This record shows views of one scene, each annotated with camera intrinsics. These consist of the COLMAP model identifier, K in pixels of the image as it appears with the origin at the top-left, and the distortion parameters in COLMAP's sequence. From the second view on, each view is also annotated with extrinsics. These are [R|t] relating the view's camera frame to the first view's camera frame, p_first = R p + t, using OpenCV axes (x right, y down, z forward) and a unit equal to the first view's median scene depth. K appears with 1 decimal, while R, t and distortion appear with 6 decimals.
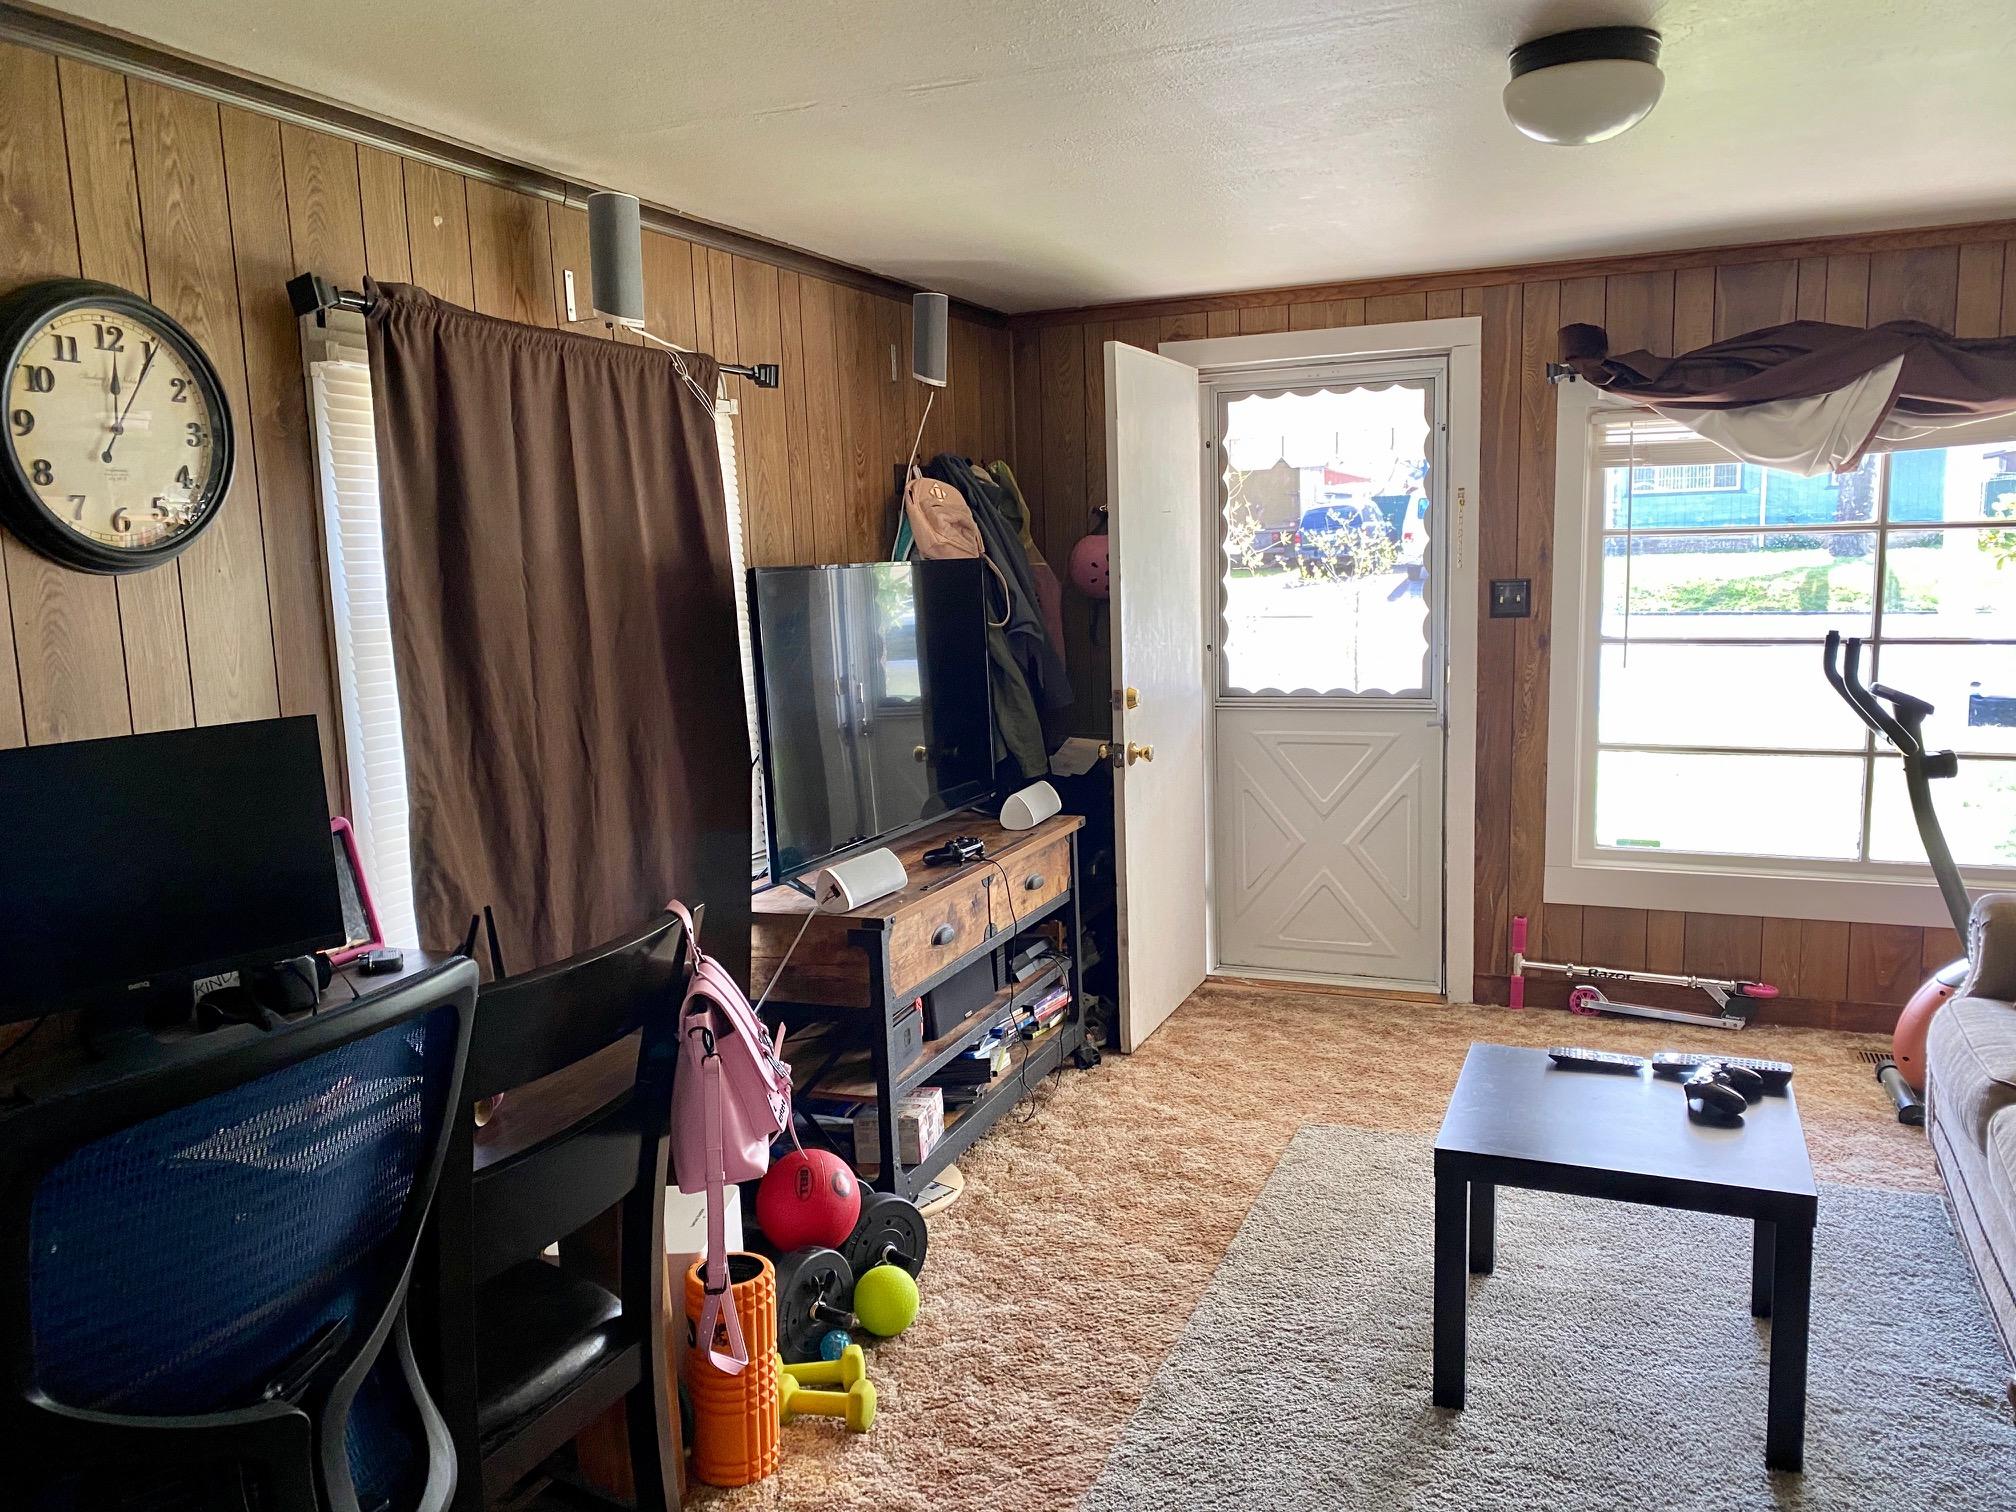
lens RADIAL K [[1515.3, 0, 1023.1], [0, 1515.3, 759.8], [0, 0, 1]] dist [0.027871, -0.056846]
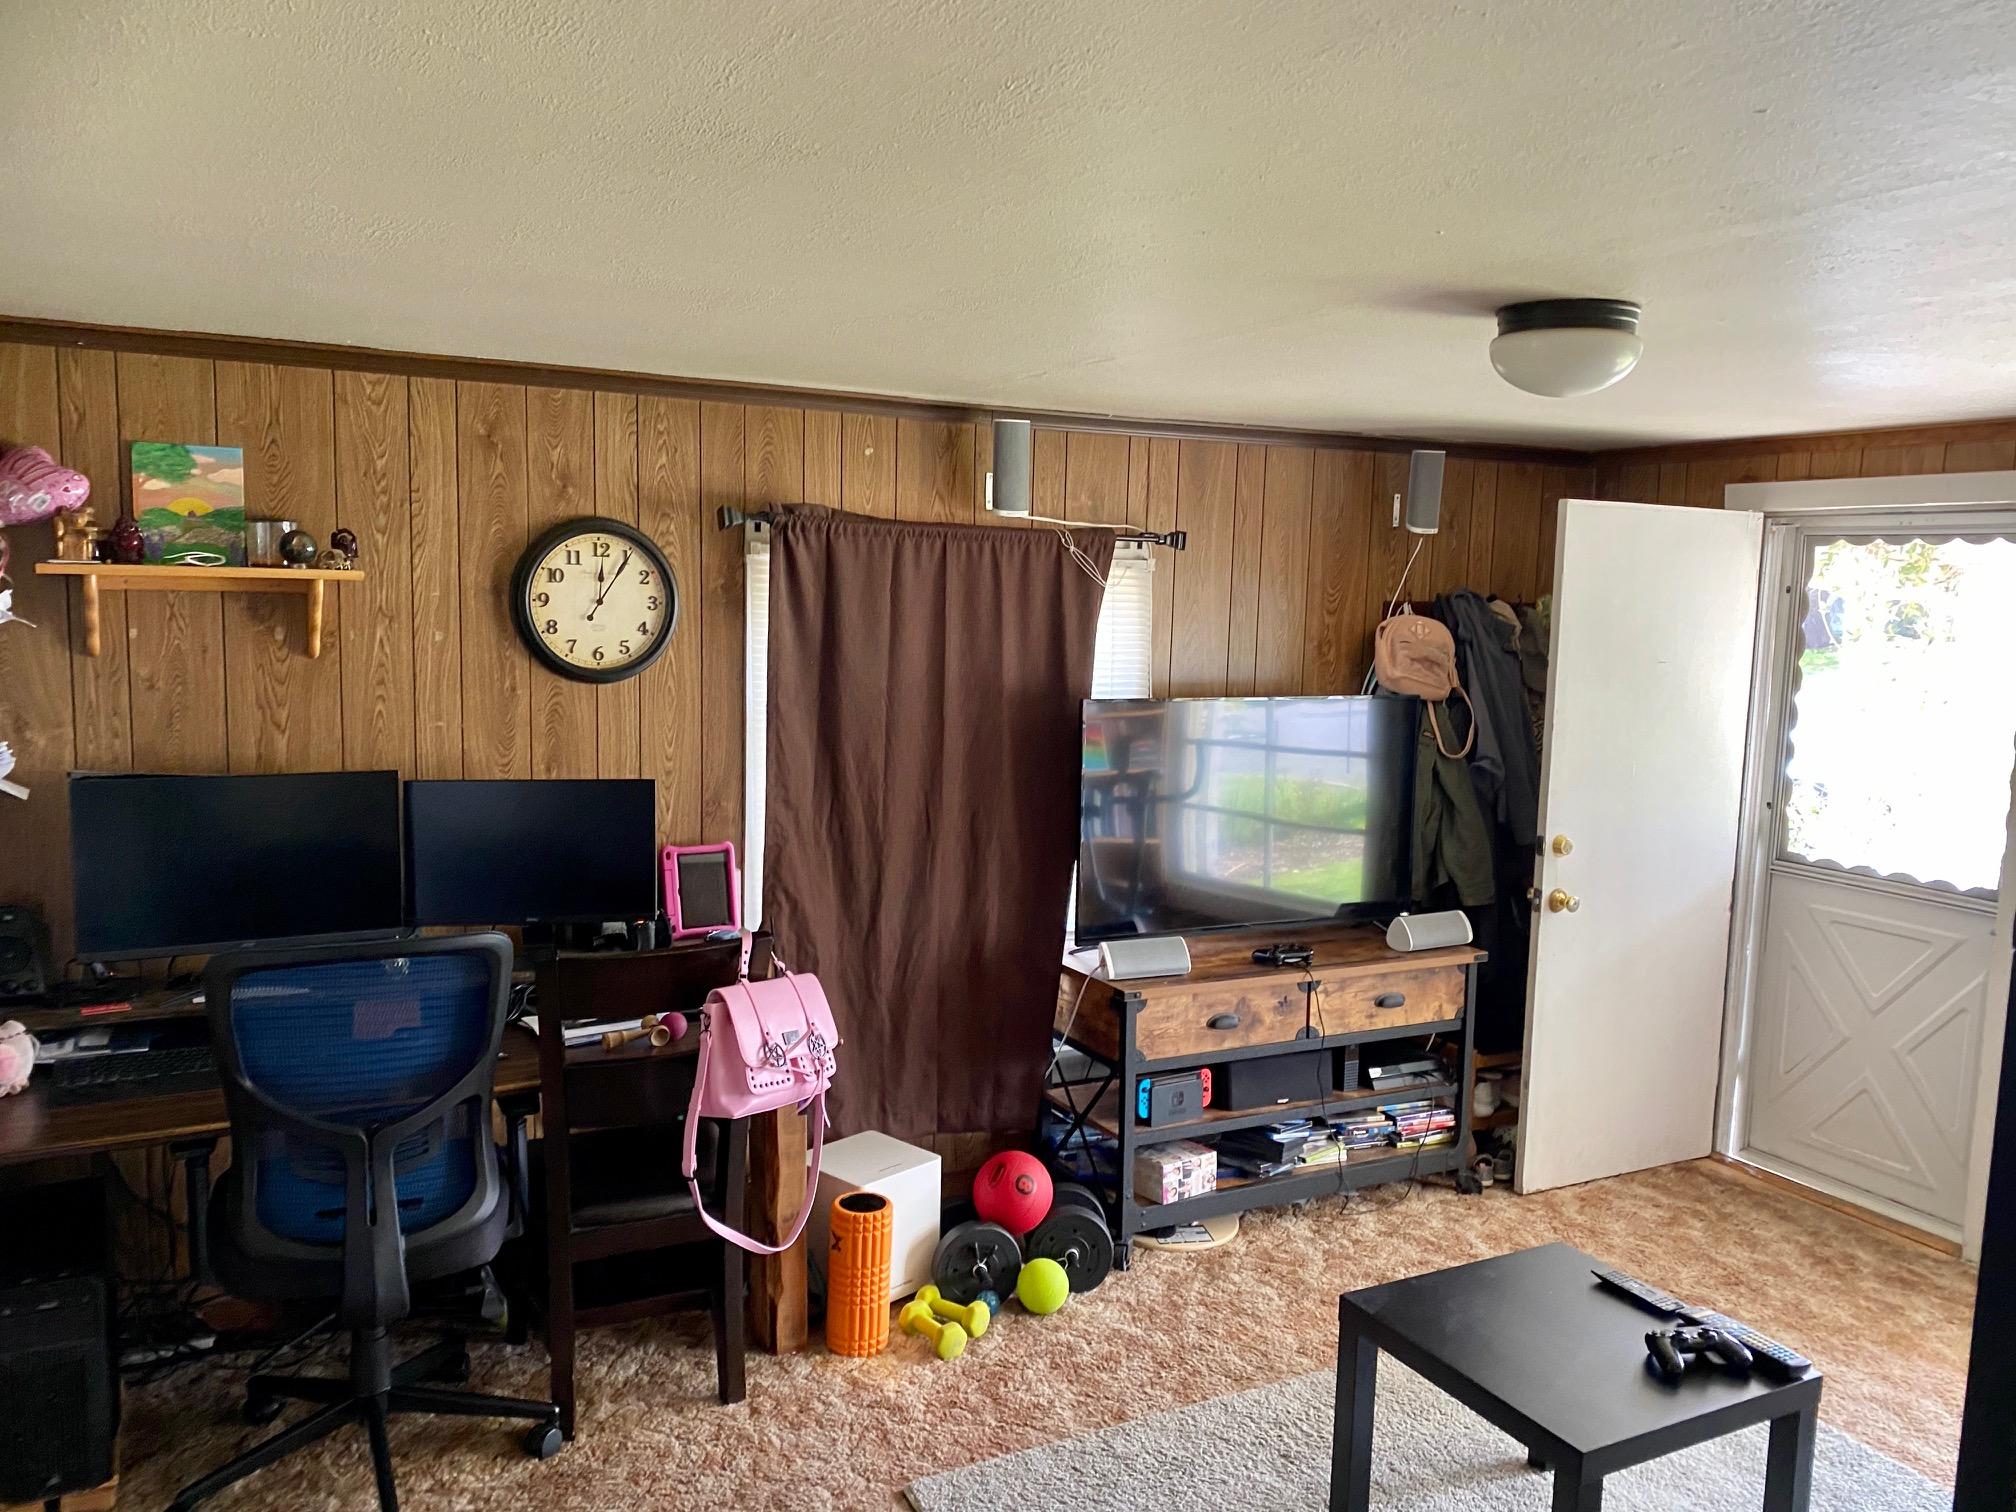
lens RADIAL K [[1515.3, 0, 989.1], [0, 1515.3, 764.0], [0, 0, 1]] dist [0.027871, -0.056846]
pose [[0.768522, 0.126889, -0.627115, 0.515417], [-0.141853, 0.989536, 0.026381, -0.085973], [0.623901, 0.068684, 0.778479, -0.037085]]
